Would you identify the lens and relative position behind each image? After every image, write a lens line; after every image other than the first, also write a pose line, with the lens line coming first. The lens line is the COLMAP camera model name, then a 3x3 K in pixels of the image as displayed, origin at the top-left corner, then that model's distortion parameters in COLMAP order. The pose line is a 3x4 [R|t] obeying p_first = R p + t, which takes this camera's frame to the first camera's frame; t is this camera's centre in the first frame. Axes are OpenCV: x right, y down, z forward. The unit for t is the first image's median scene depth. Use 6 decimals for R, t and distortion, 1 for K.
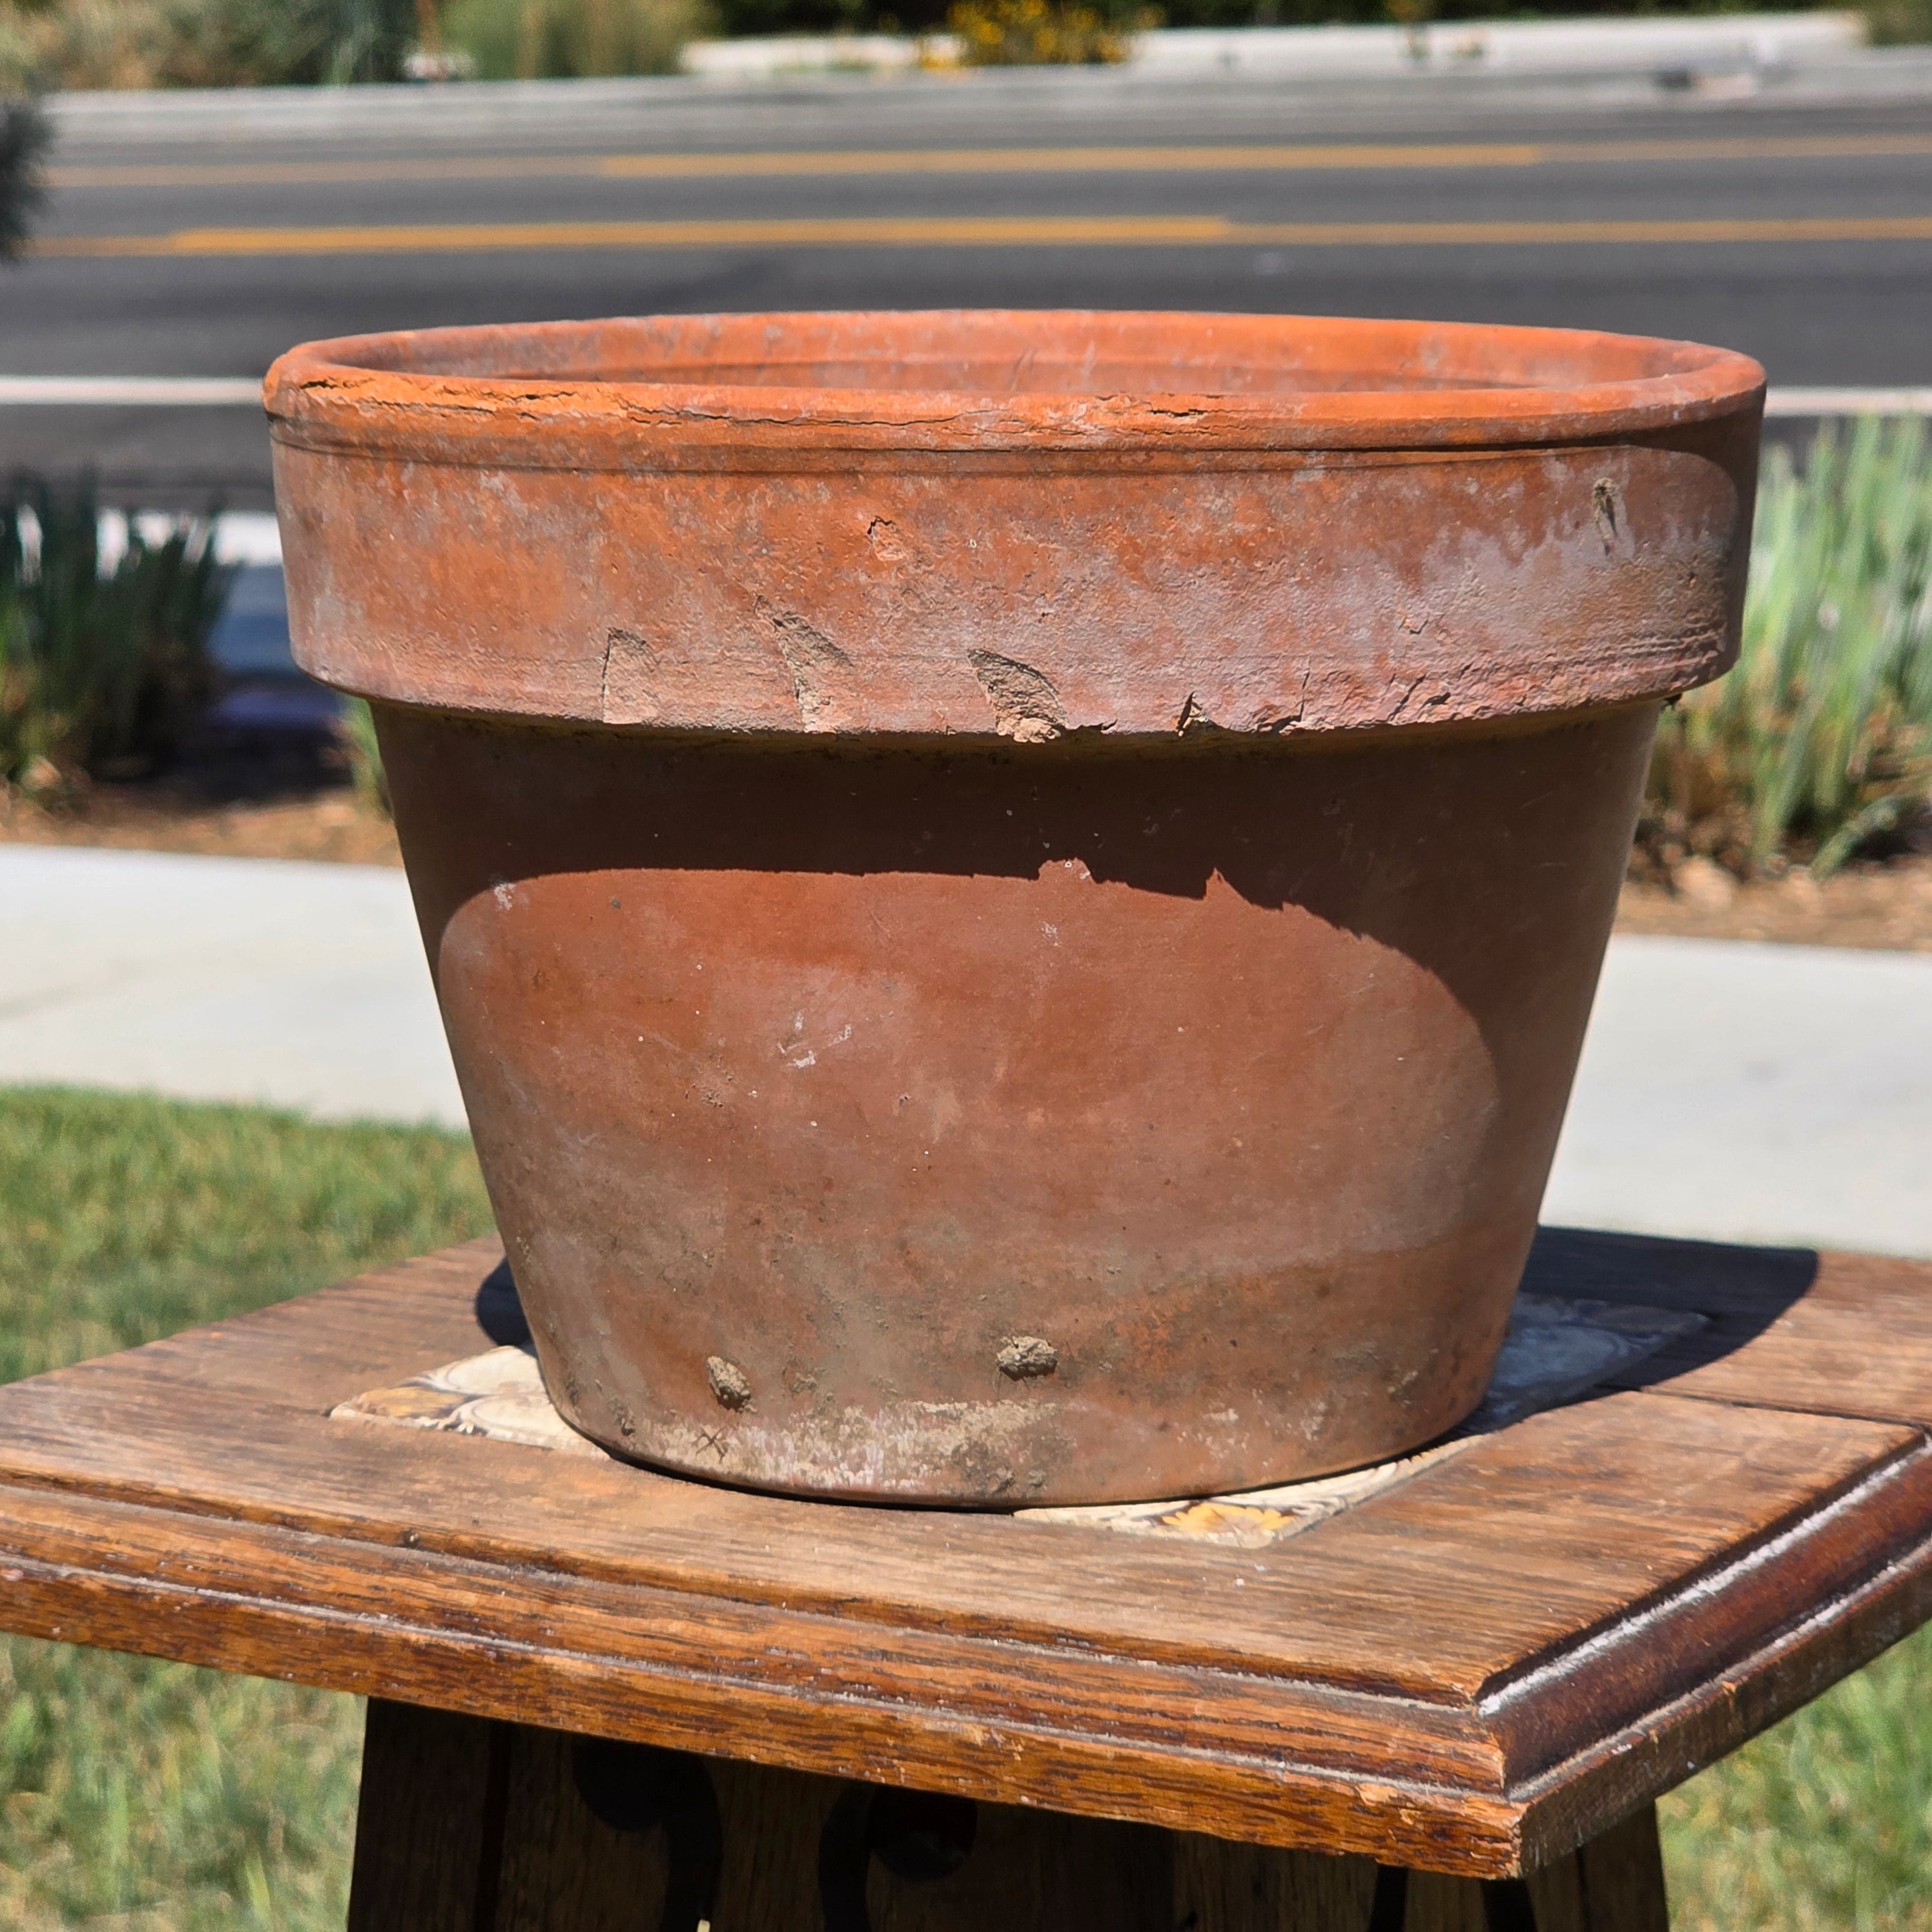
lens RADIAL K [[6122.7, 0, 915.0], [0, 6122.7, 962.7], [0, 0, 1]] dist [-0.772582, 13.998204]
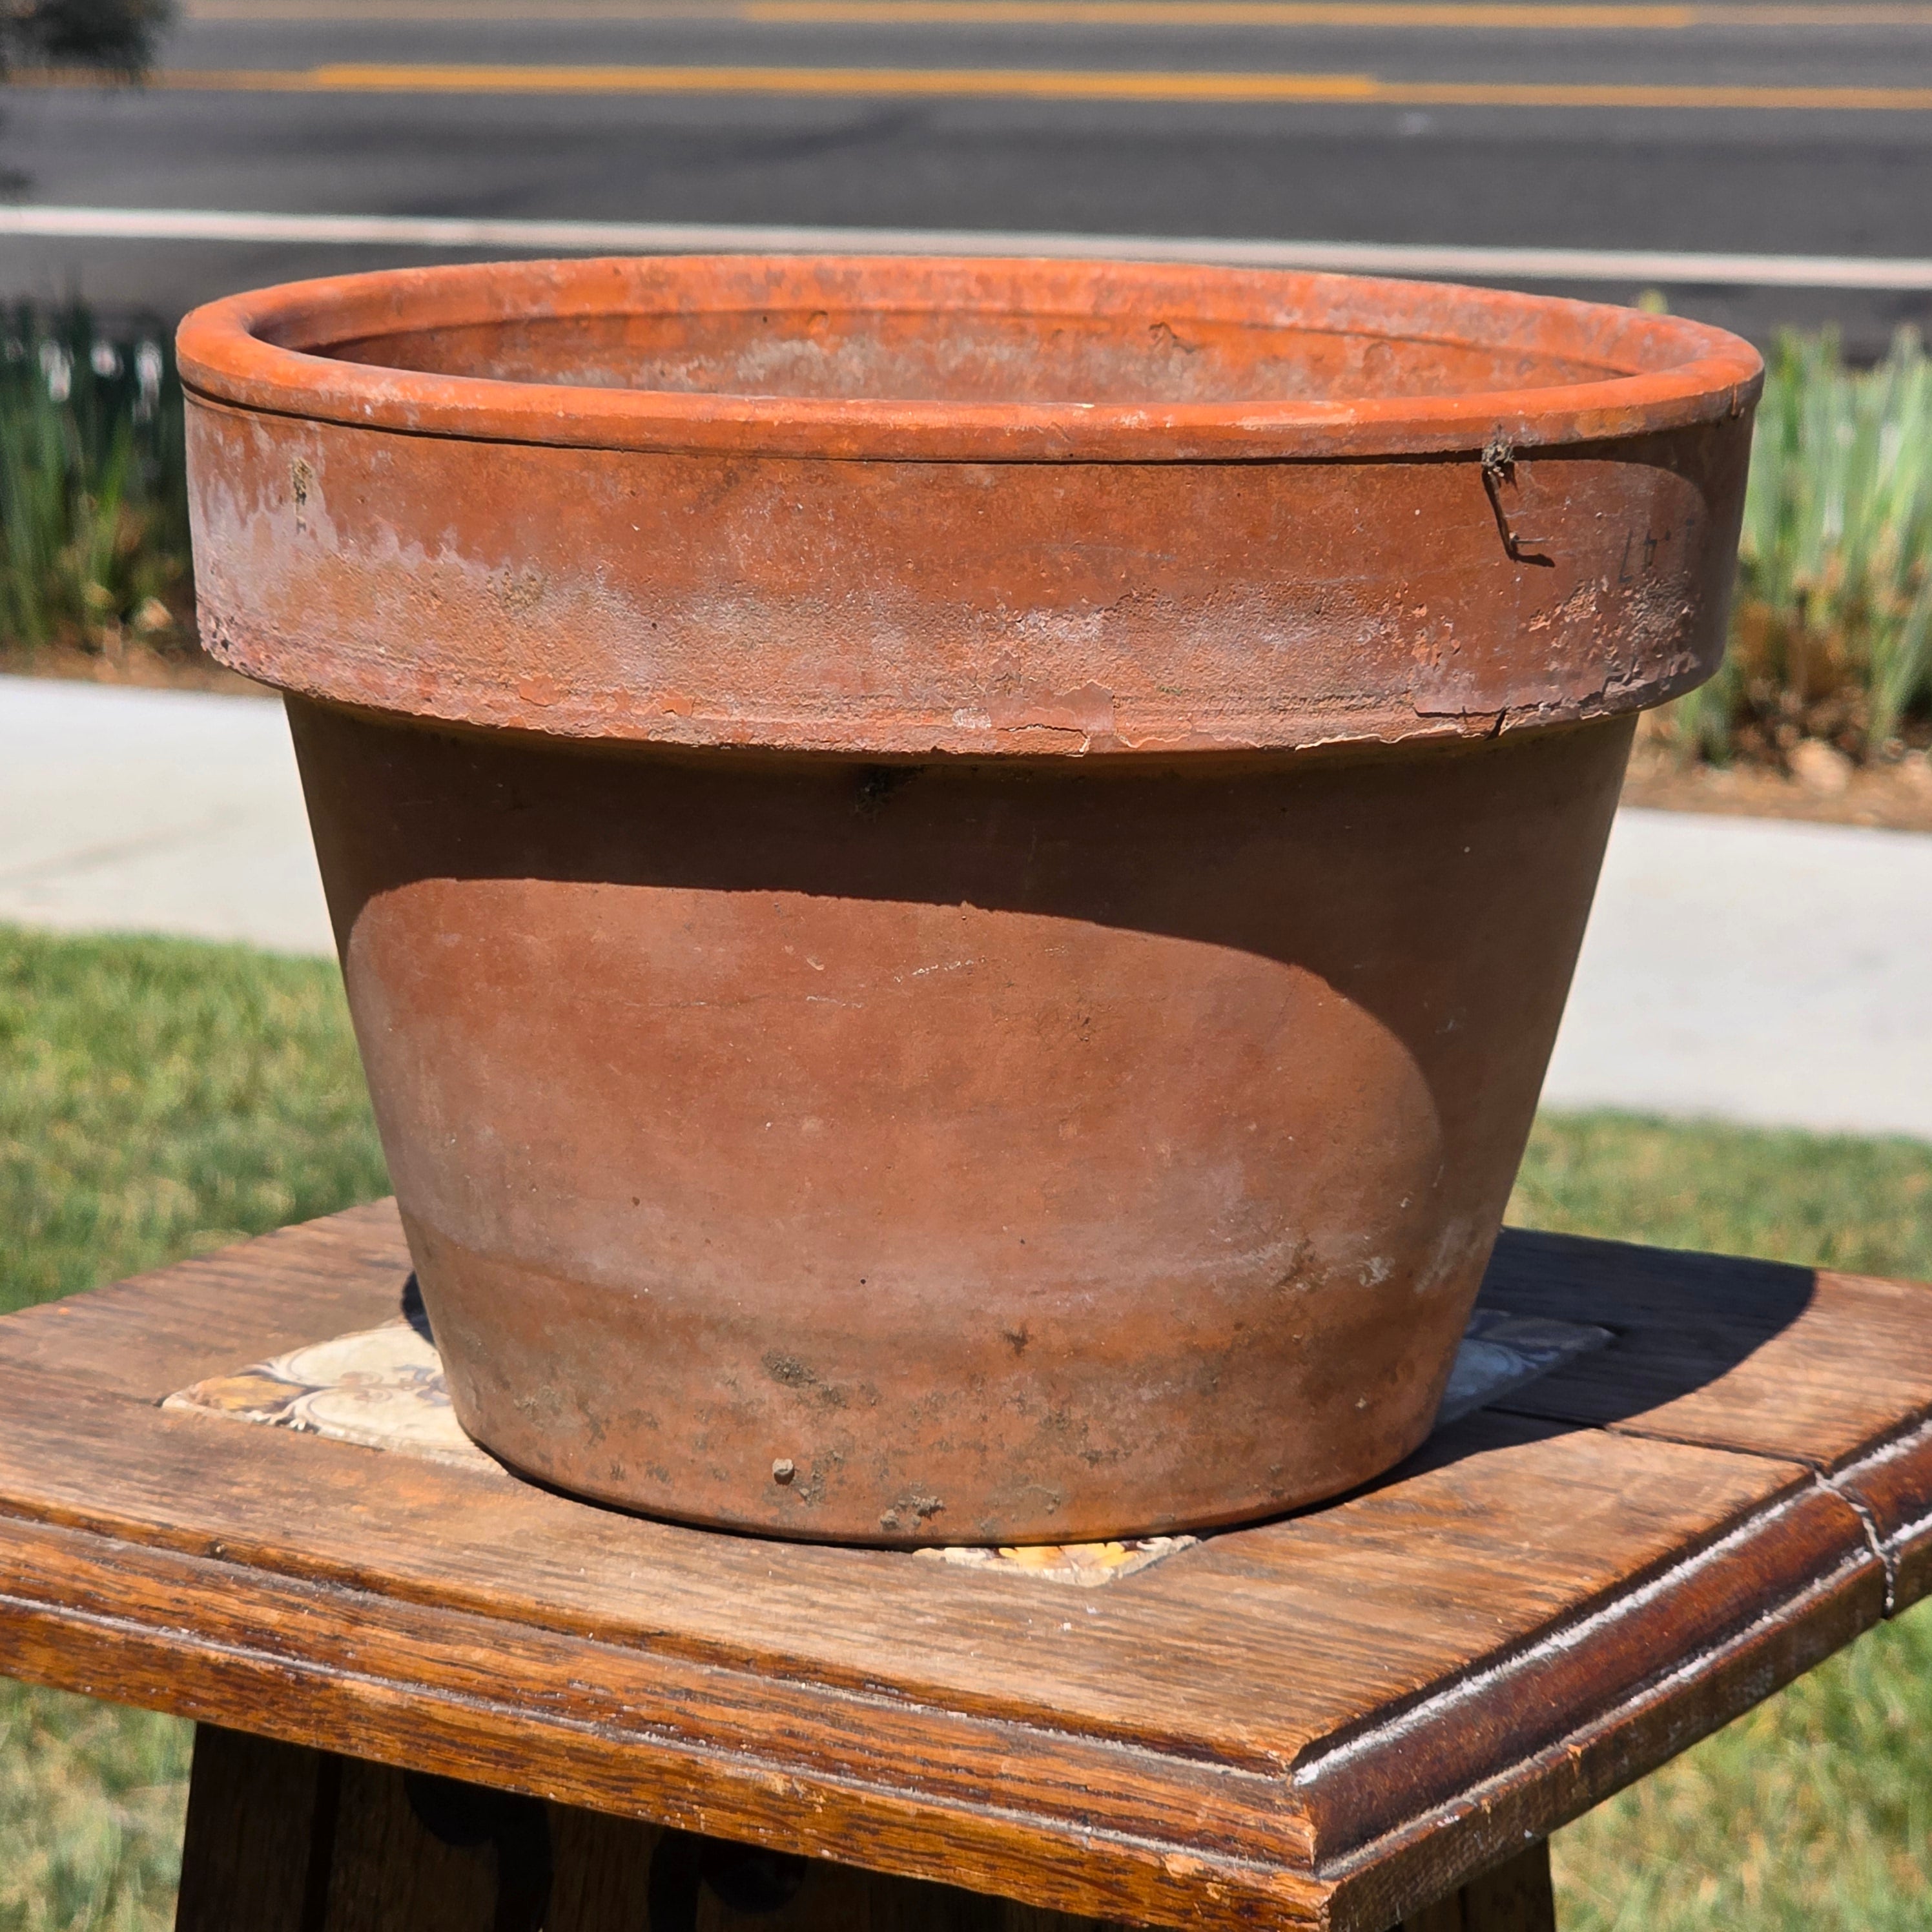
lens RADIAL K [[6122.7, 0, 915.0], [0, 6122.7, 962.7], [0, 0, 1]] dist [-0.772582, 13.998204]
pose [[0.999469, 0.023255, -0.022804, 0.048173], [-0.022668, 0.999413, 0.025681, -0.025657], [0.023388, -0.025151, 0.999410, 0.047465]]
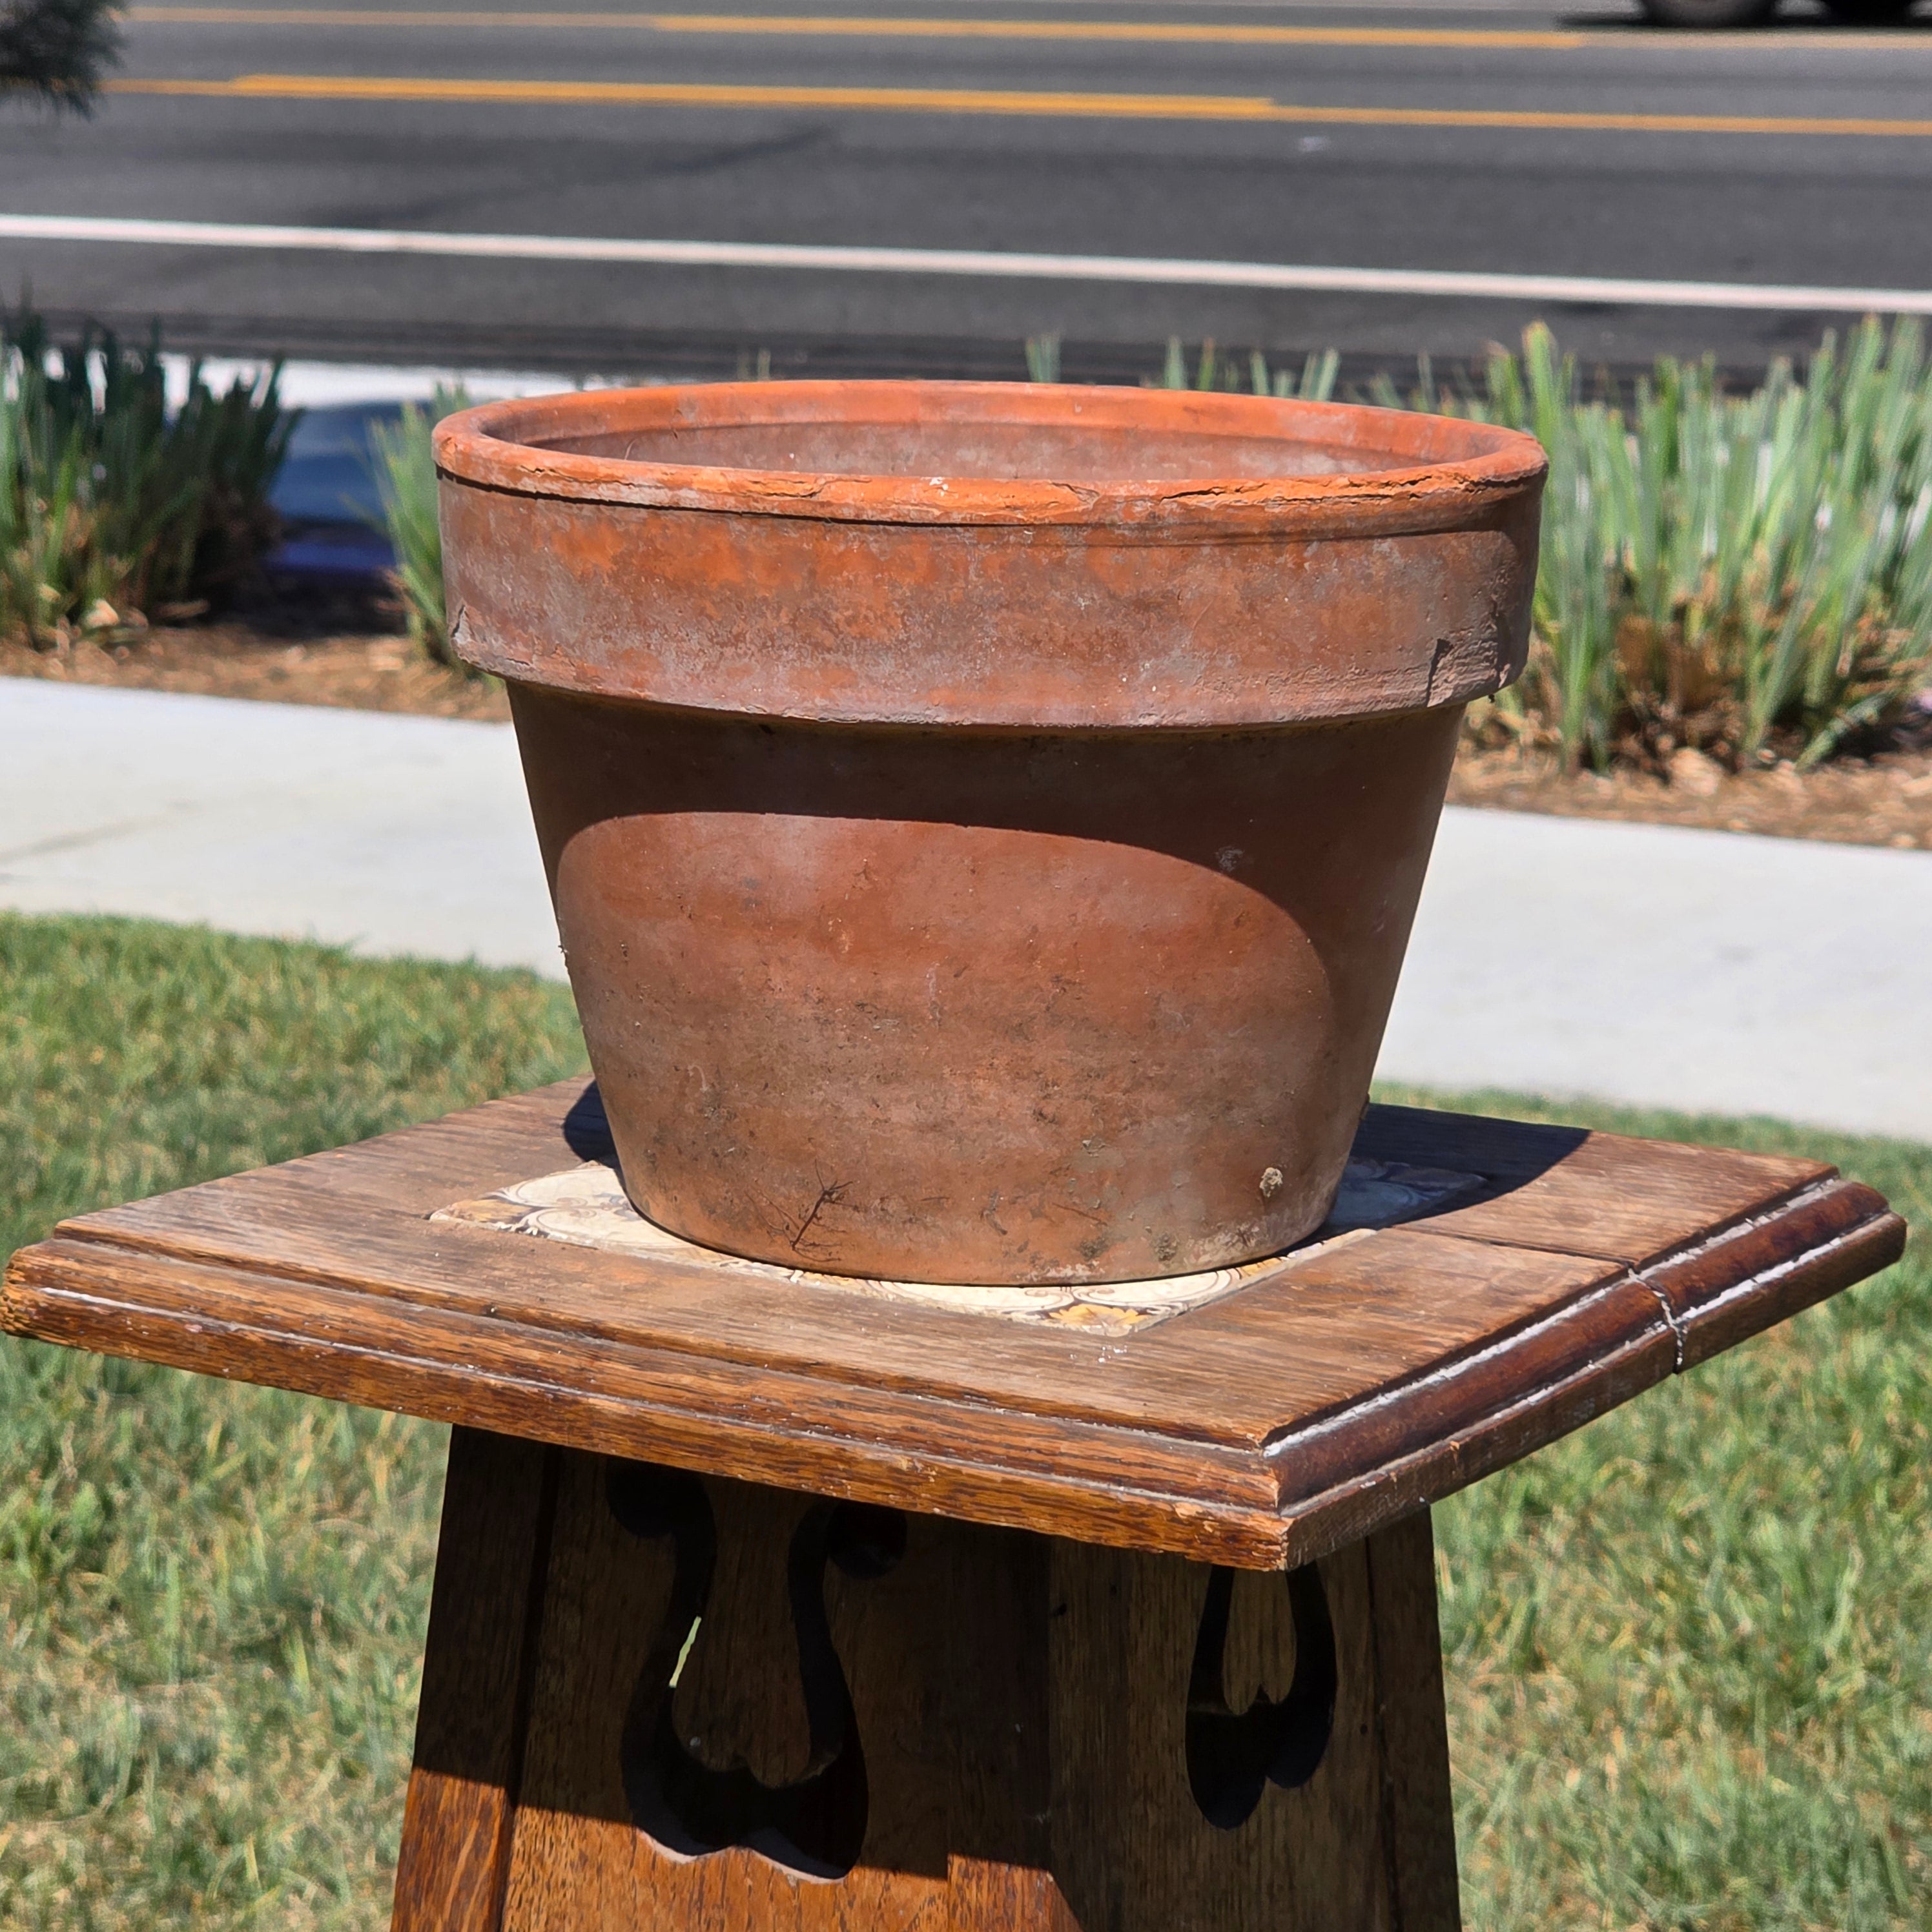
lens RADIAL K [[6166.1, 0, 912.1], [0, 6166.1, 969.7], [0, 0, 1]] dist [-1.553998, 37.065472]
pose [[0.999510, 0.030956, -0.004536, 0.014272], [-0.030827, 0.999183, 0.026152, -0.019367], [0.005342, -0.025999, 0.999648, -0.360325]]
